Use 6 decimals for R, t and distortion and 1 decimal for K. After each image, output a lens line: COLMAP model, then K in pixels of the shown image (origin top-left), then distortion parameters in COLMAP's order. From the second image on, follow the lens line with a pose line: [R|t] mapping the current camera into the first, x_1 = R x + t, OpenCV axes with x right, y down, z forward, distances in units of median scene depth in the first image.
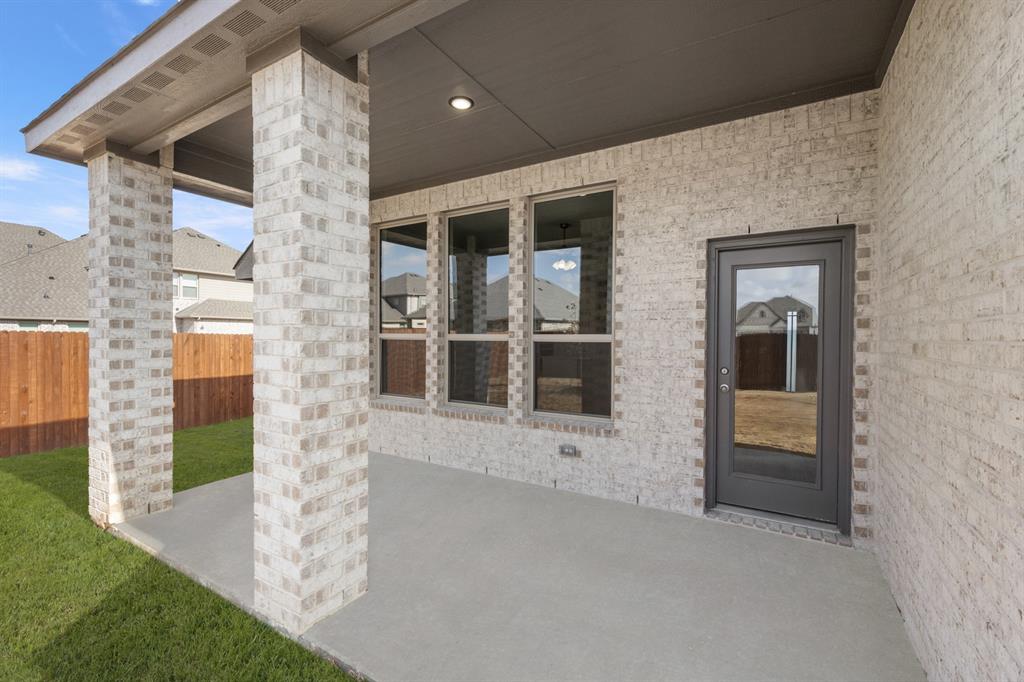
lens RADIAL K [[441.5, 0, 512.0], [0, 441.5, 341.0], [0, 0, 1]] dist [-0.001521, -0.000203]
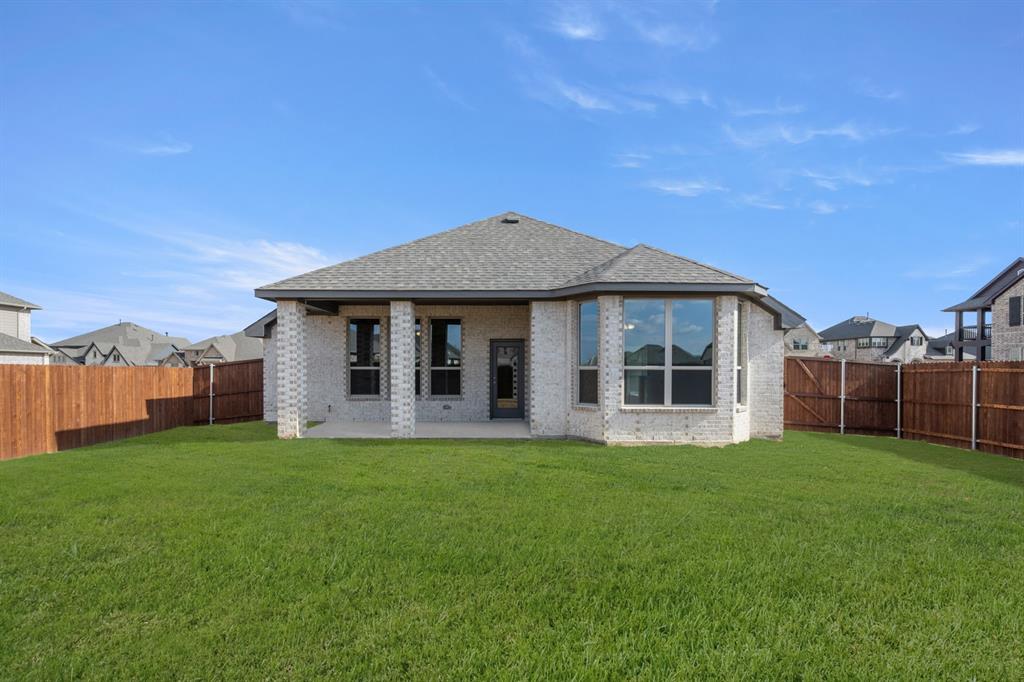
lens RADIAL K [[402.6, 0, 515.5], [0, 402.6, 339.3], [0, 0, 1]] dist [-0.000916, 0.000073]
pose [[0.866931, 0.030055, 0.497521, -0.692699], [0.009913, 0.996943, -0.077499, 0.011937], [-0.498329, 0.072118, 0.863983, -1.322203]]
